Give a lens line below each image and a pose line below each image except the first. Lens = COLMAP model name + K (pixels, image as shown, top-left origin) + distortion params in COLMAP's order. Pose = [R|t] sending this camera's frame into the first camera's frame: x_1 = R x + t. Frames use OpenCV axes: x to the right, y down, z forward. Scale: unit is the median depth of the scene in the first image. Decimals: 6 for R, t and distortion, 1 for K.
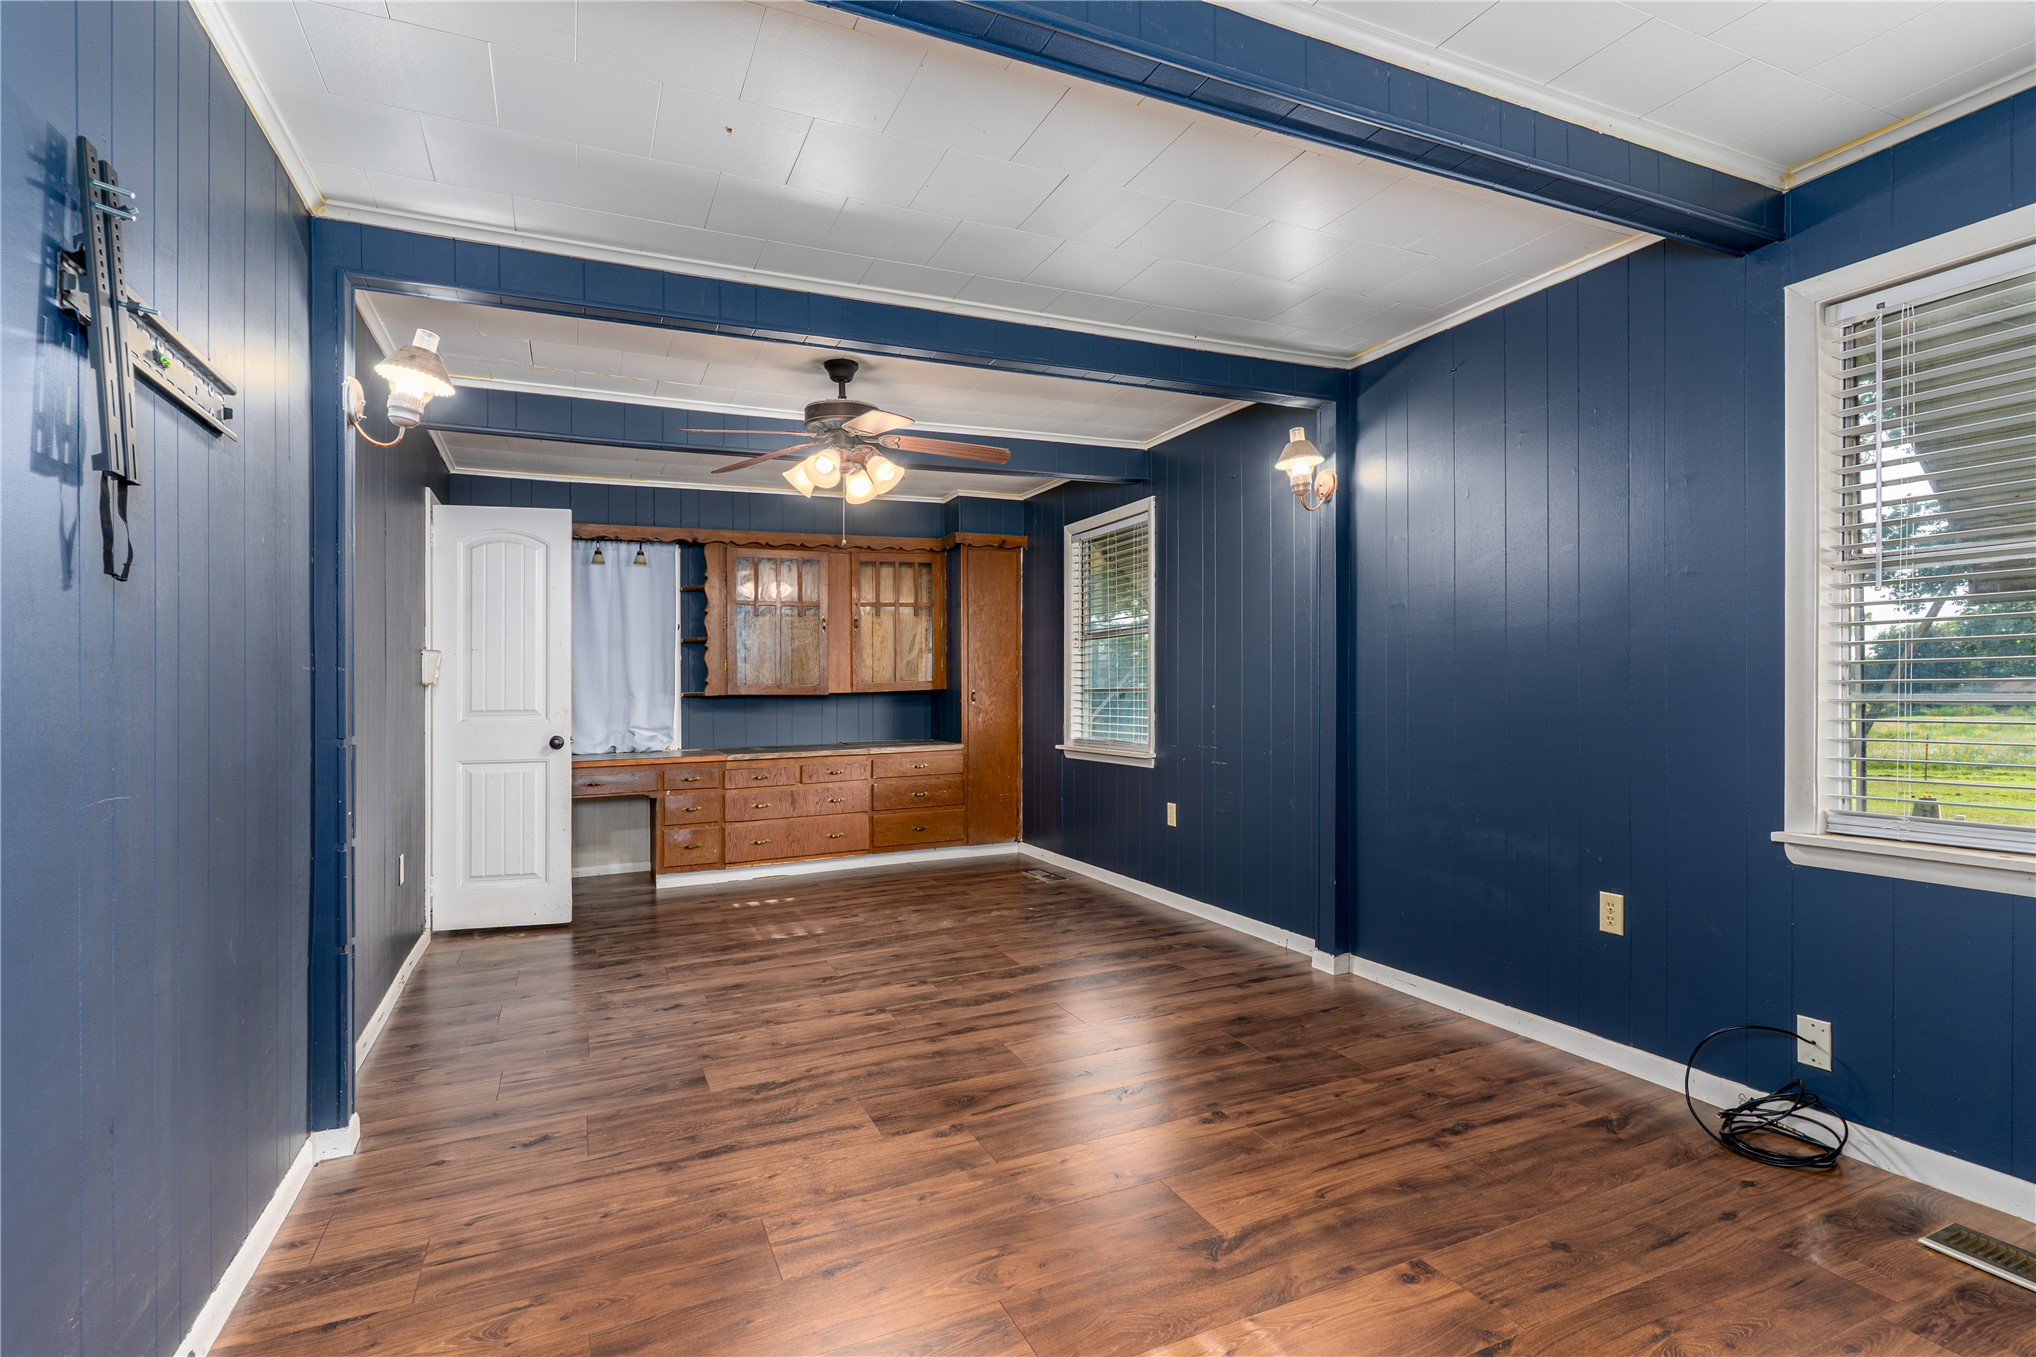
lens RADIAL K [[964.3, 0, 1017.8], [0, 964.3, 681.6], [0, 0, 1]] dist [-0.000555, 0.001100]
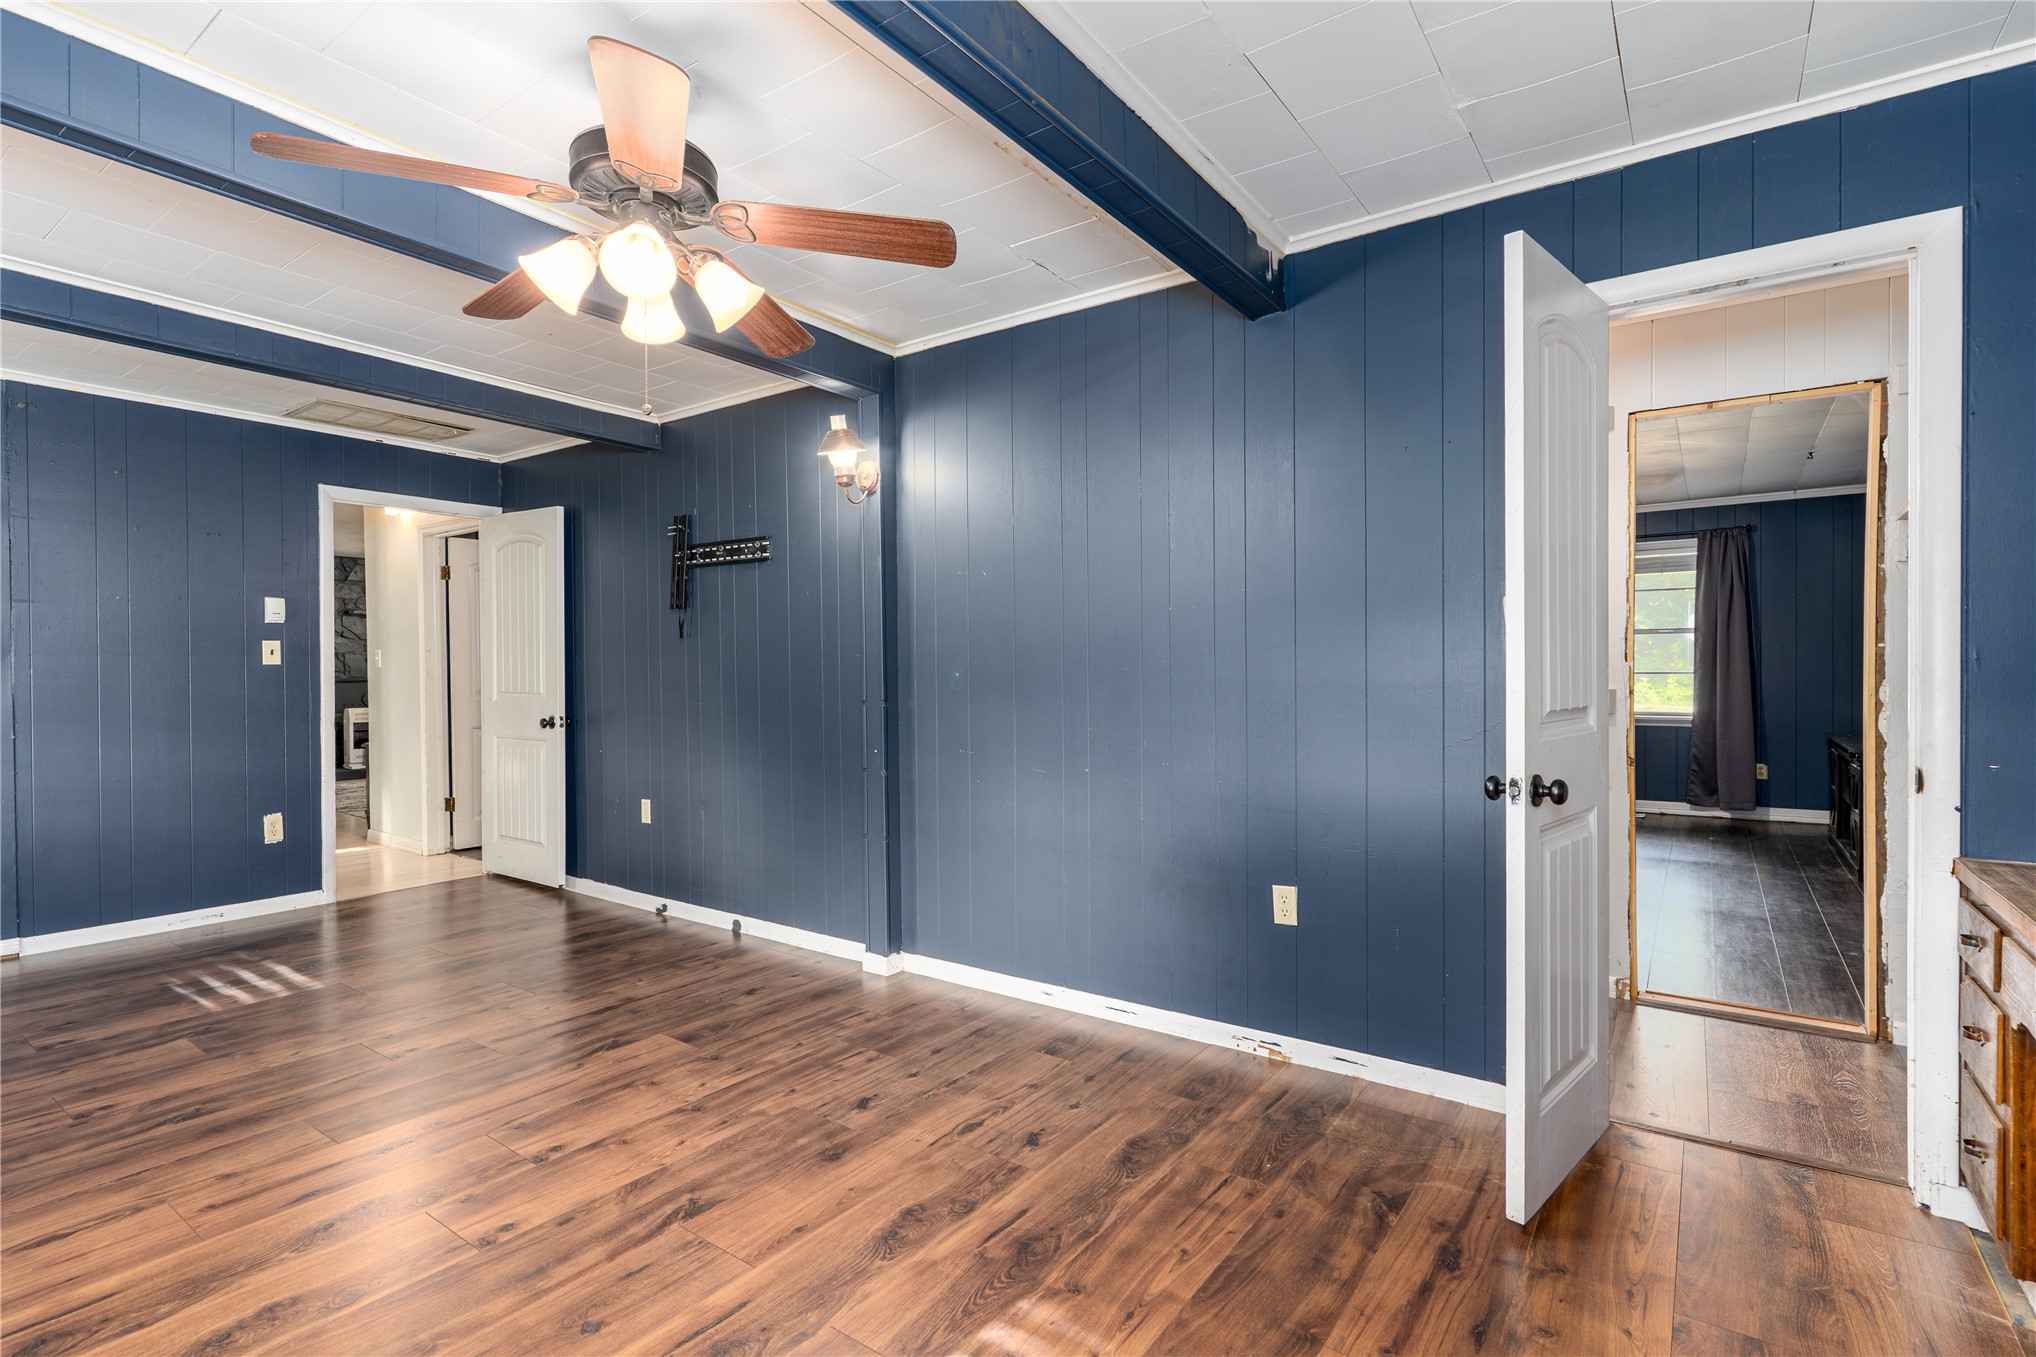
lens RADIAL K [[964.3, 0, 1022.1], [0, 964.3, 675.7], [0, 0, 1]] dist [-0.000555, 0.001100]
pose [[-0.863726, 0.022027, -0.503481, -0.101993], [0.019230, 0.999757, 0.010750, 0.004455], [0.503595, -0.000397, -0.863940, 1.764871]]
